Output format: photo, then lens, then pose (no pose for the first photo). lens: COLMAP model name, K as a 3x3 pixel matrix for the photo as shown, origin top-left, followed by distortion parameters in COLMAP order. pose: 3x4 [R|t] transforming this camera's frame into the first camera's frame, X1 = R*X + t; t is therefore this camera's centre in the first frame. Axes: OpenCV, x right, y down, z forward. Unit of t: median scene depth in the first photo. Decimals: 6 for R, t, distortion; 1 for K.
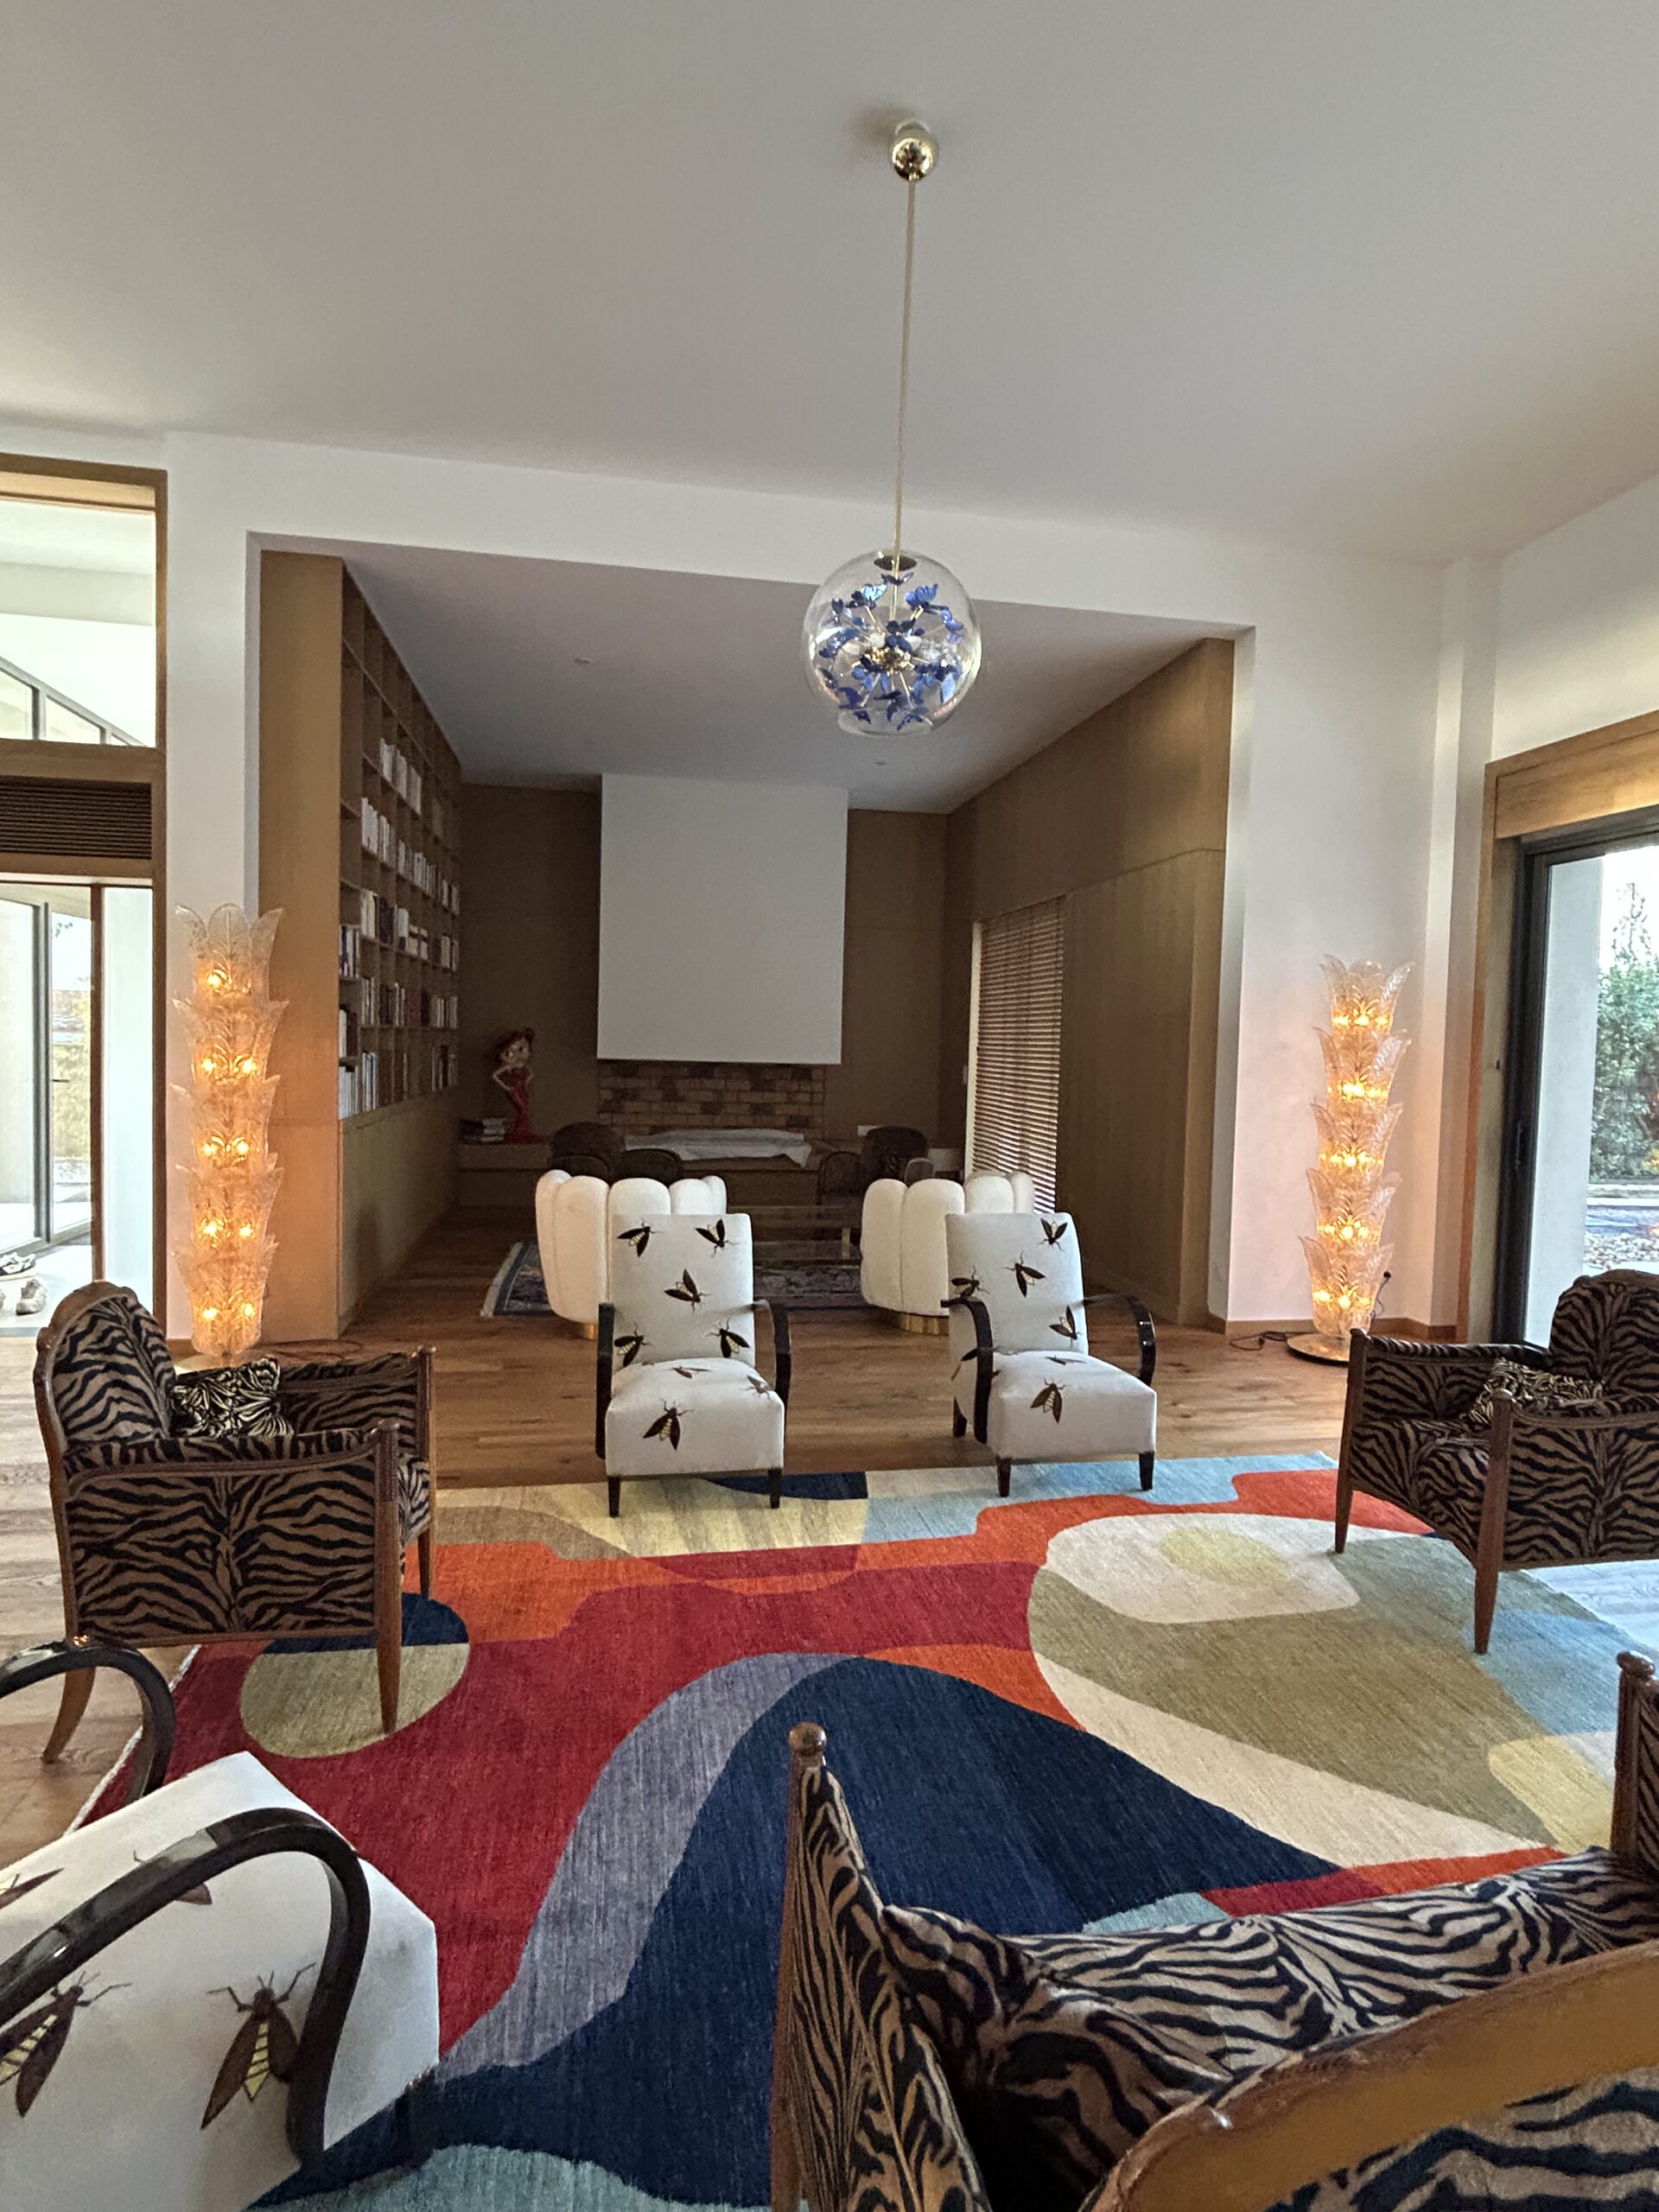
lens RADIAL K [[1161.2, 0, 822.9], [0, 1161.2, 1092.3], [0, 0, 1]] dist [-0.007579, 0.002903]
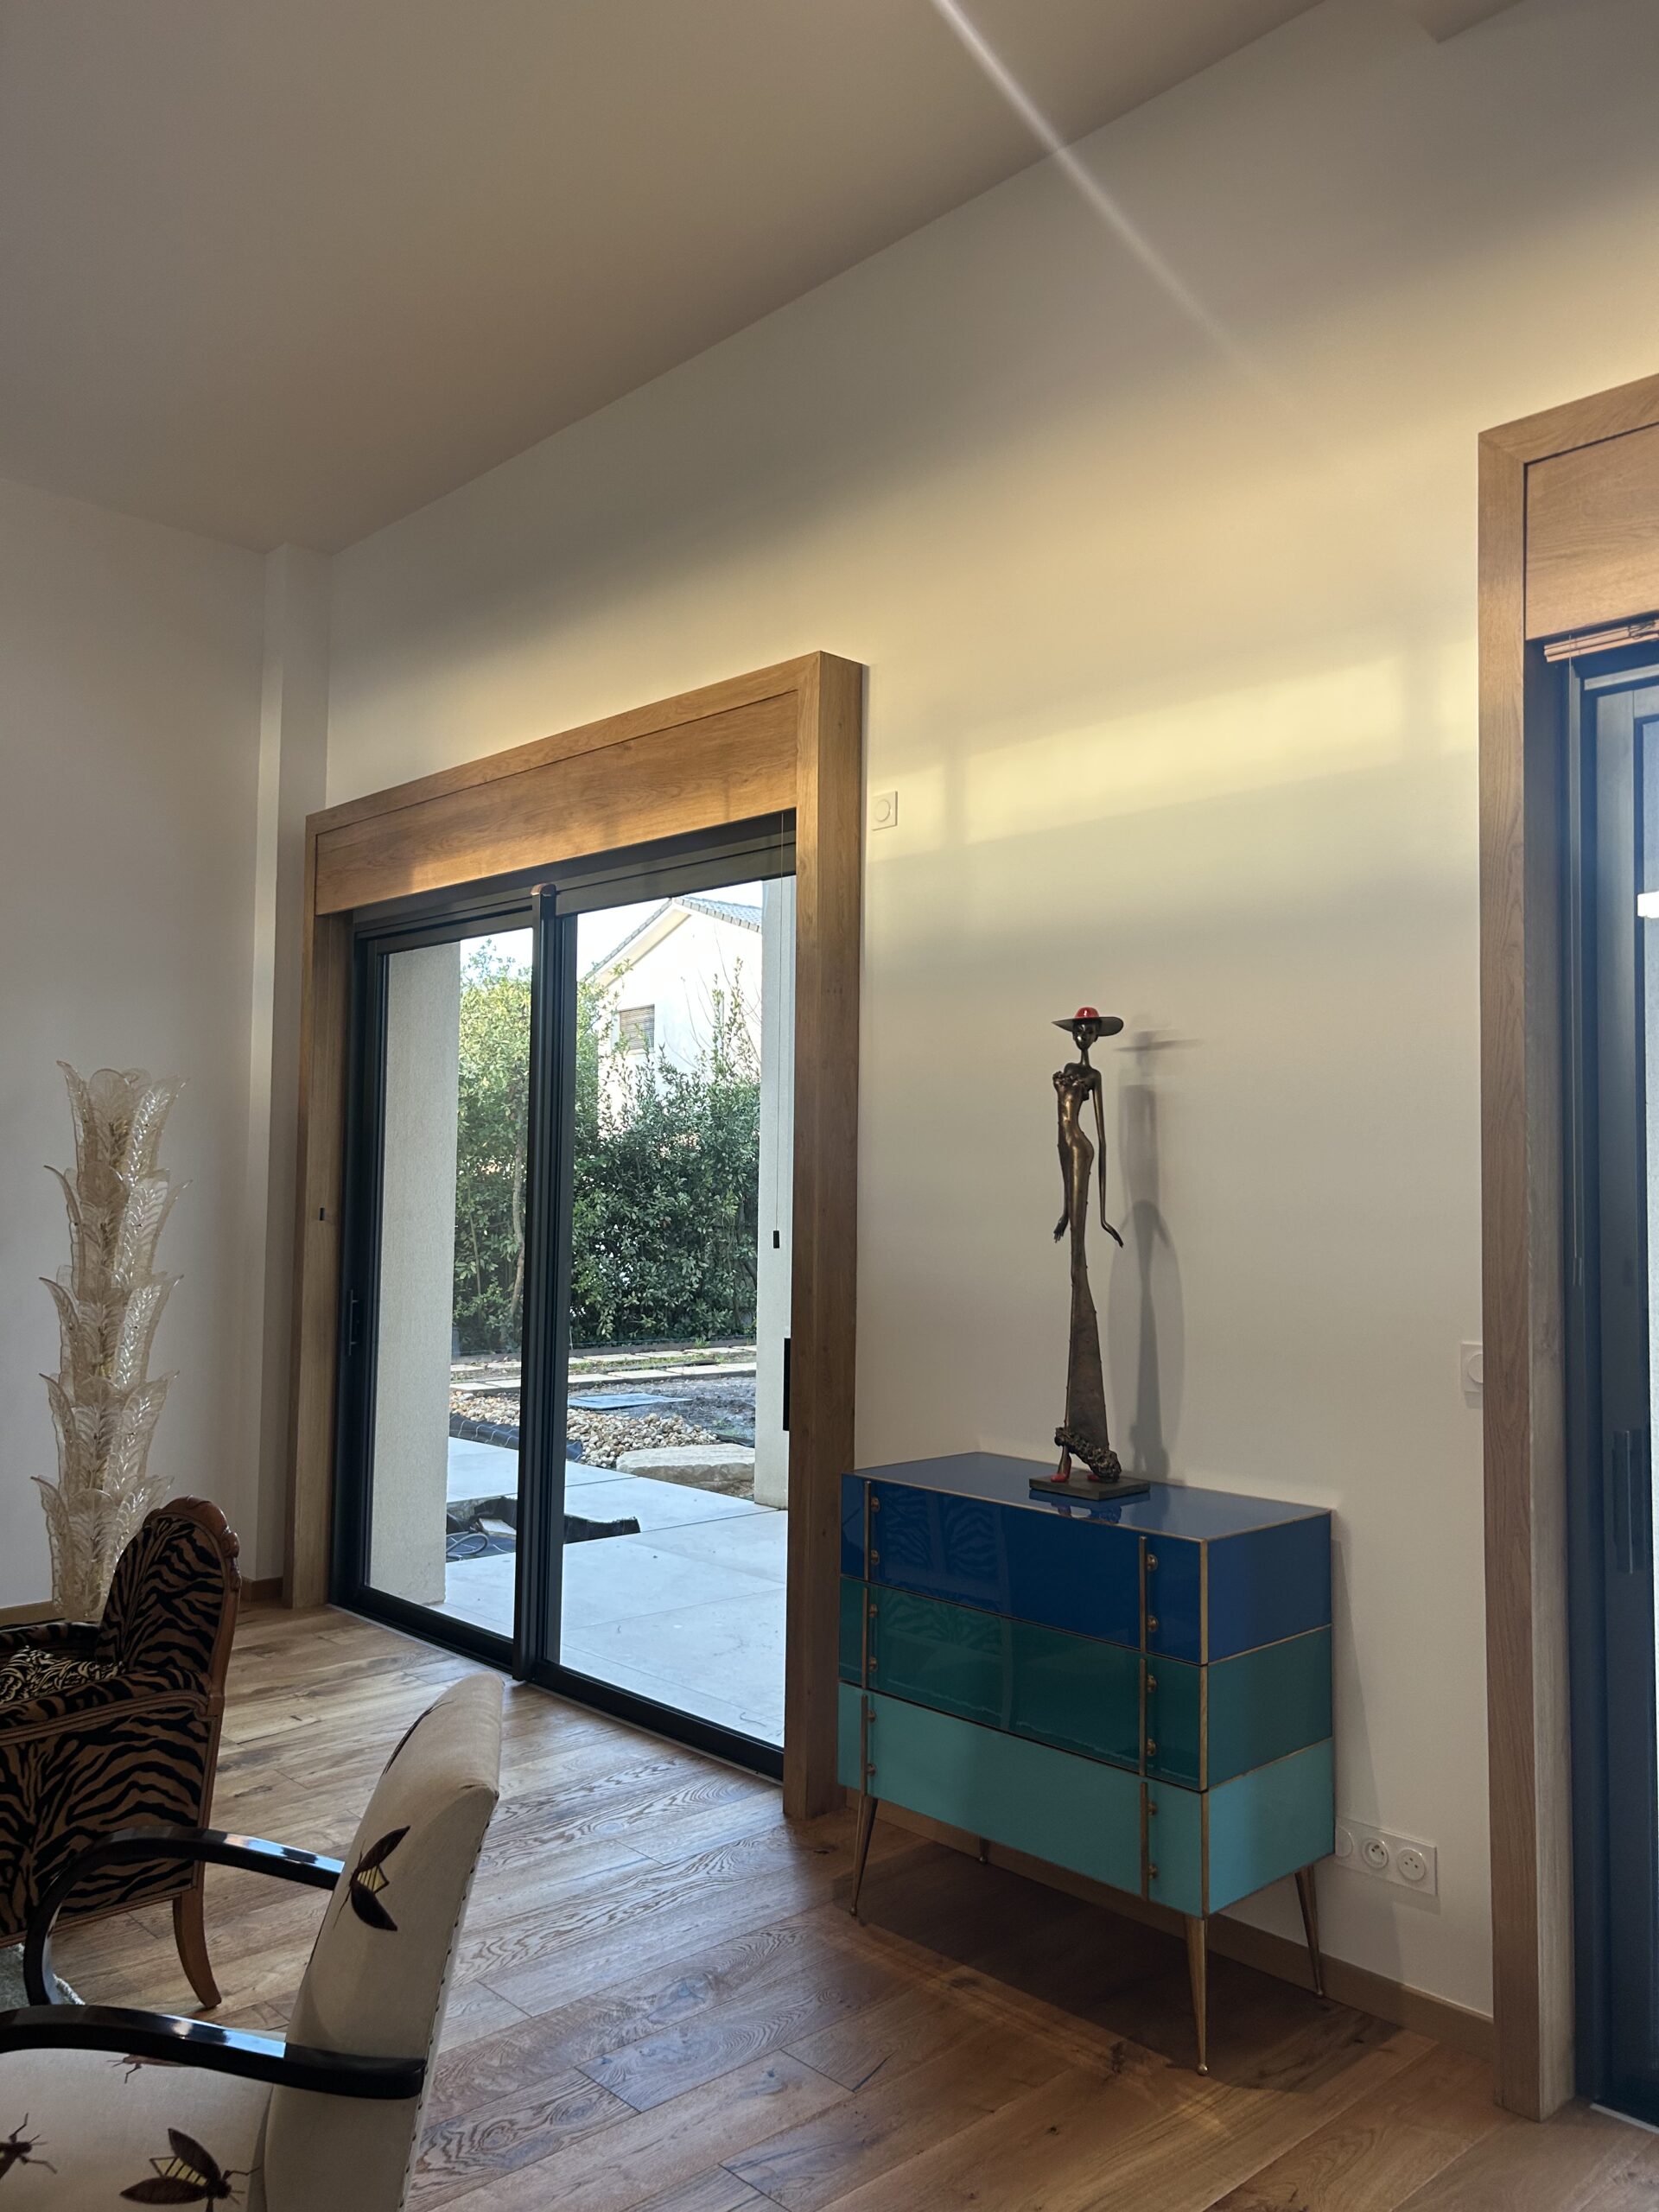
lens RADIAL K [[1664.9, 0, 816.4], [0, 1664.9, 1102.6], [0, 0, 1]] dist [0.049895, -0.057296]
pose [[0.832826, 0.014332, 0.553349, 0.345470], [0.033514, 0.996525, -0.076253, -0.003251], [-0.552519, 0.082050, 0.829452, -0.106848]]
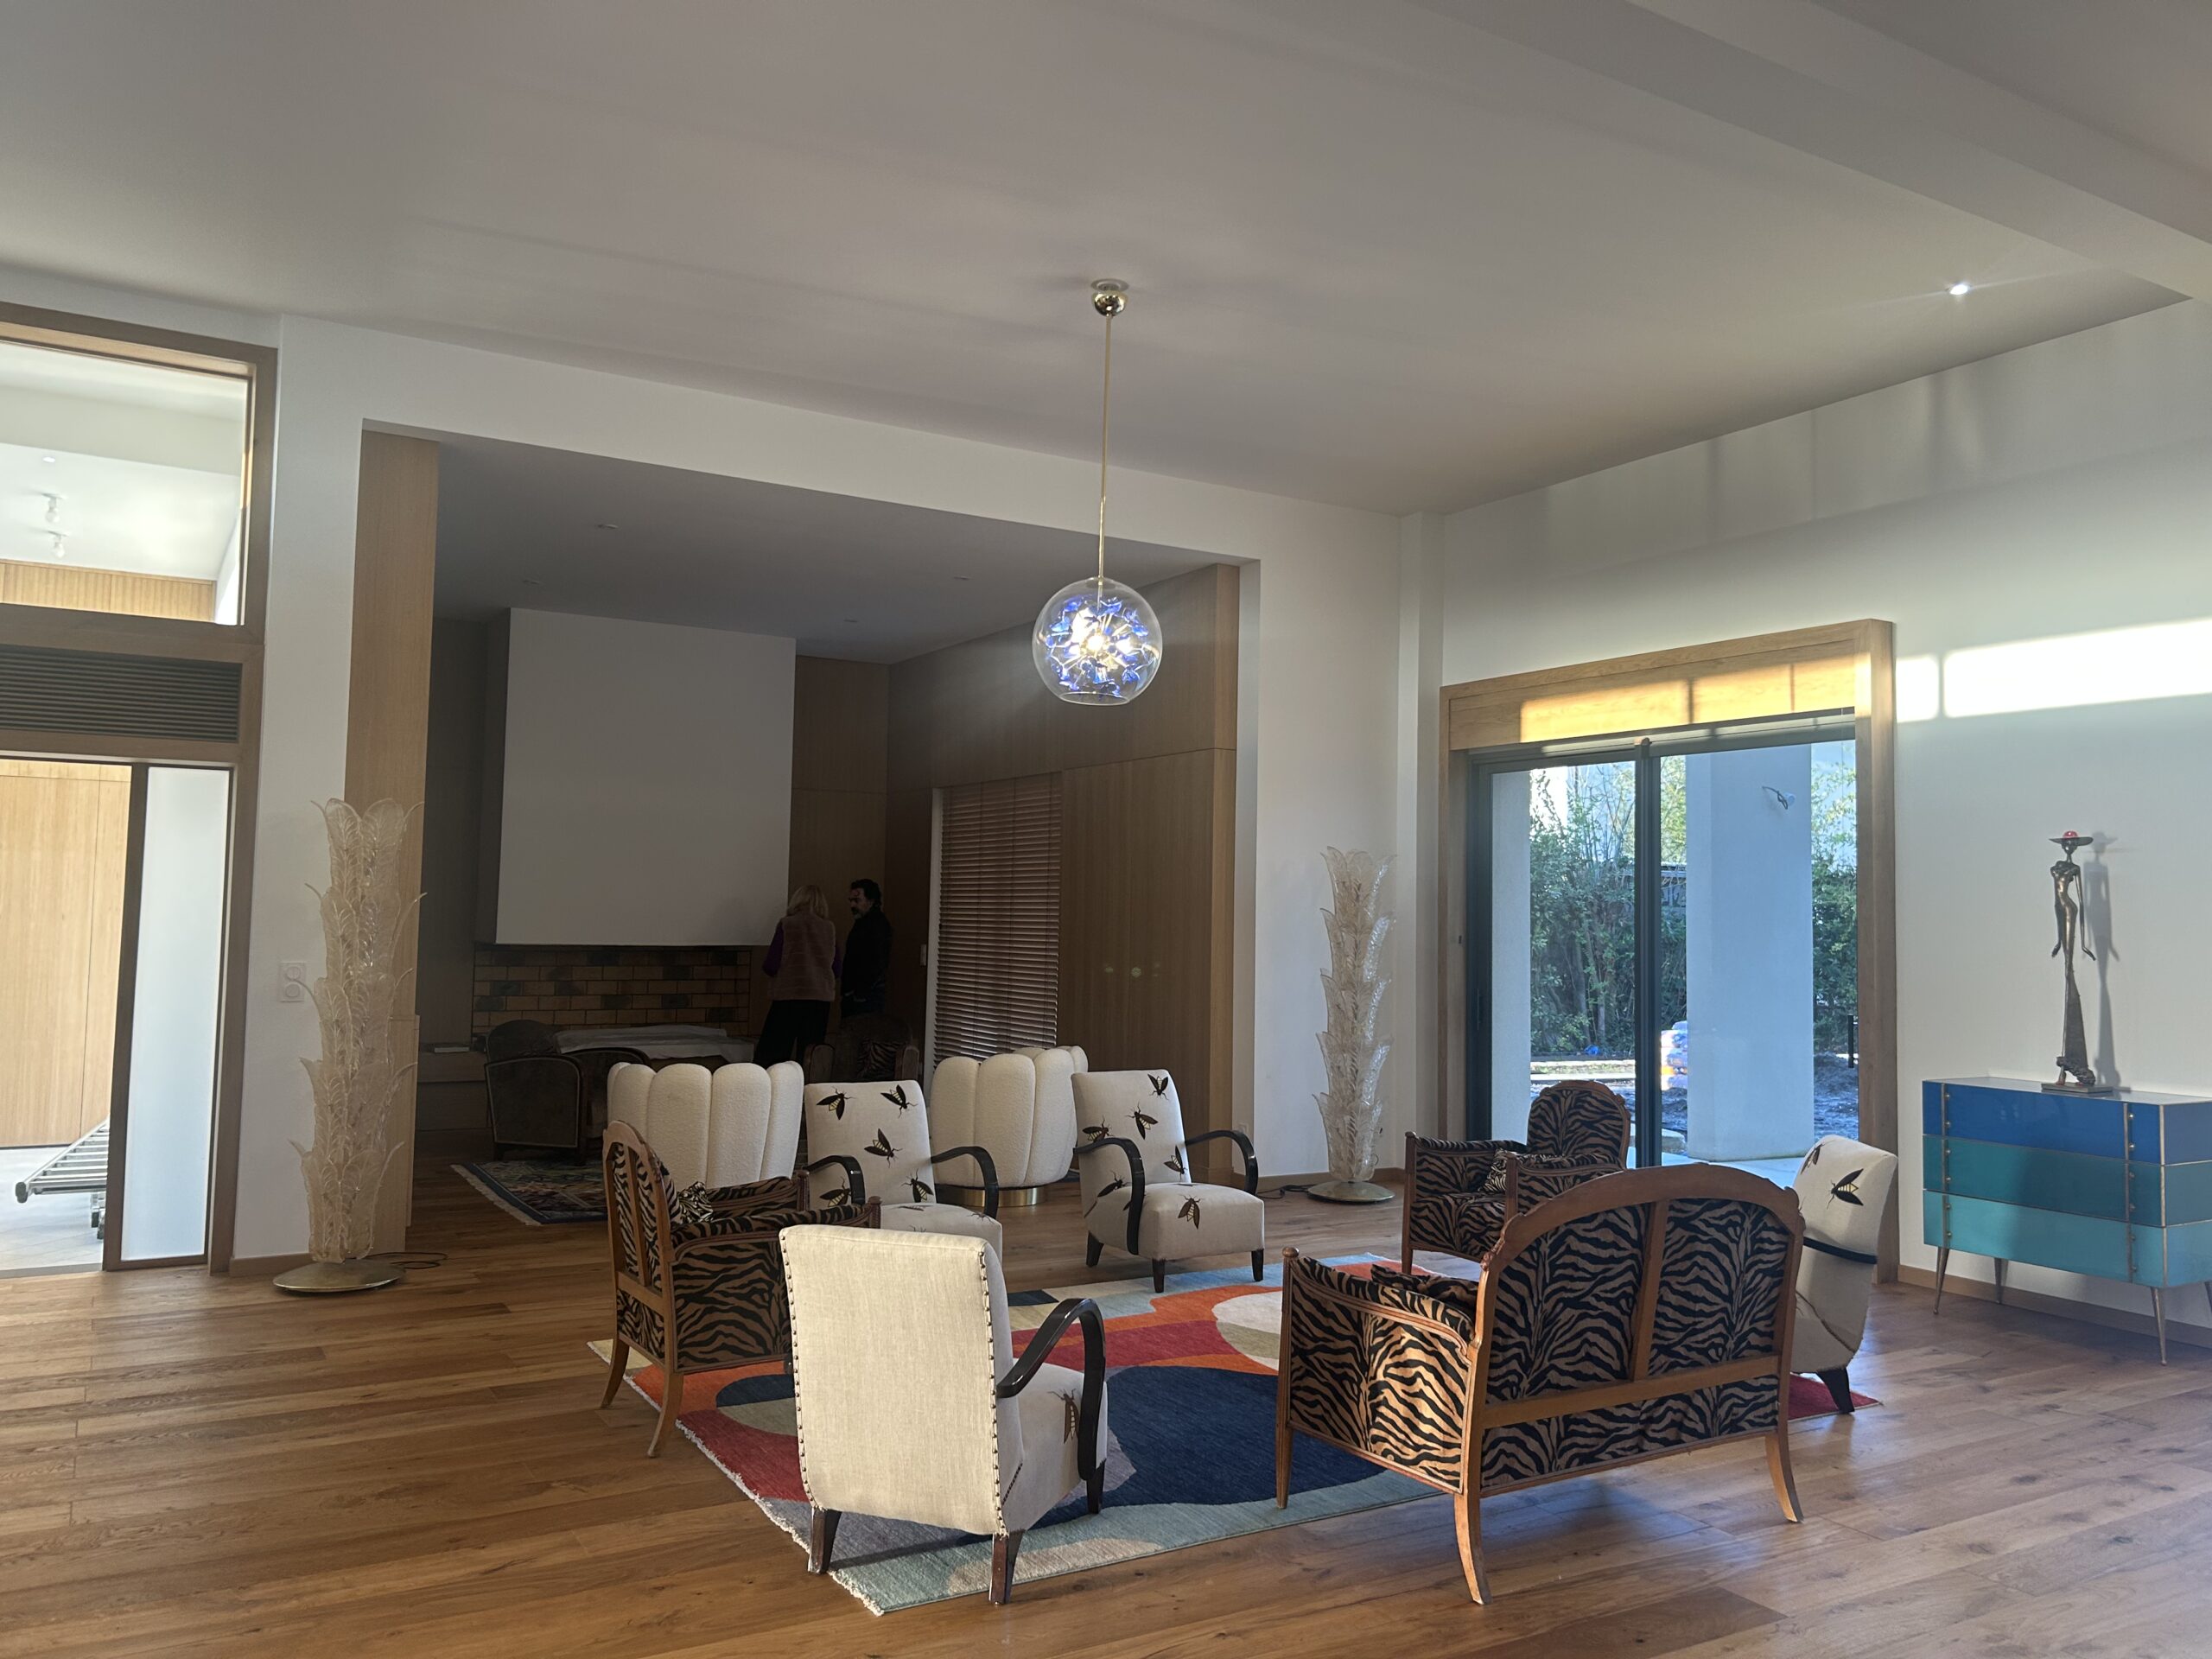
lens RADIAL K [[1664.9, 0, 1107.0], [0, 1664.9, 814.6], [0, 0, 1]] dist [0.049895, -0.057296]
pose [[0.935506, 0.013637, 0.353048, -0.496134], [0.021375, 0.995240, -0.095083, 0.004630], [-0.352664, 0.096497, 0.930761, -0.650708]]
